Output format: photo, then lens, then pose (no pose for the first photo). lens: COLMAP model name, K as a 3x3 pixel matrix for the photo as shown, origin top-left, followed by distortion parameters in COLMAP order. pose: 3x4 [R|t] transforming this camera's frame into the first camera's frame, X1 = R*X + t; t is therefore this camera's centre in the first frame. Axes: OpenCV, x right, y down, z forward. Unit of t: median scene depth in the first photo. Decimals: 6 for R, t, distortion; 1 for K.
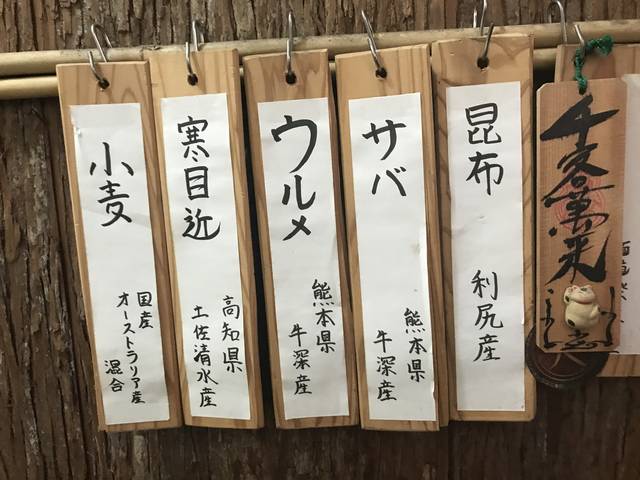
lens RADIAL K [[524.7, 0, 320.0], [0, 524.7, 240.0], [0, 0, 1]] dist [-0.000339, -0.000820]
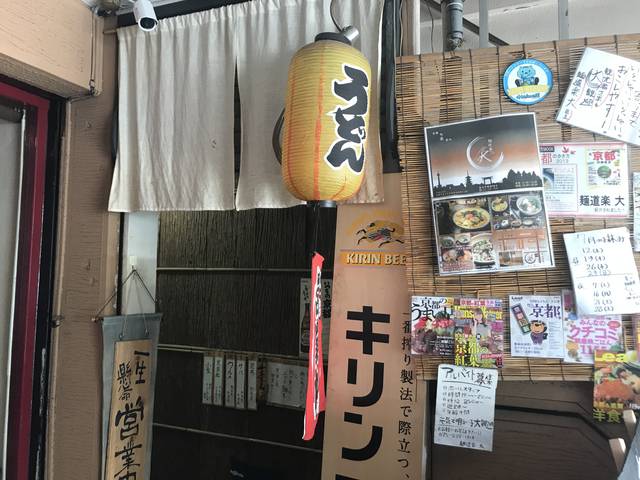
lens RADIAL K [[524.7, 0, 320.0], [0, 524.7, 240.0], [0, 0, 1]] dist [-0.000339, -0.000820]
pose [[0.937565, 0.038016, -0.345727, 3.531411], [-0.116308, 0.971053, -0.208636, -0.490979], [0.327788, 0.235820, 0.914846, -5.613080]]
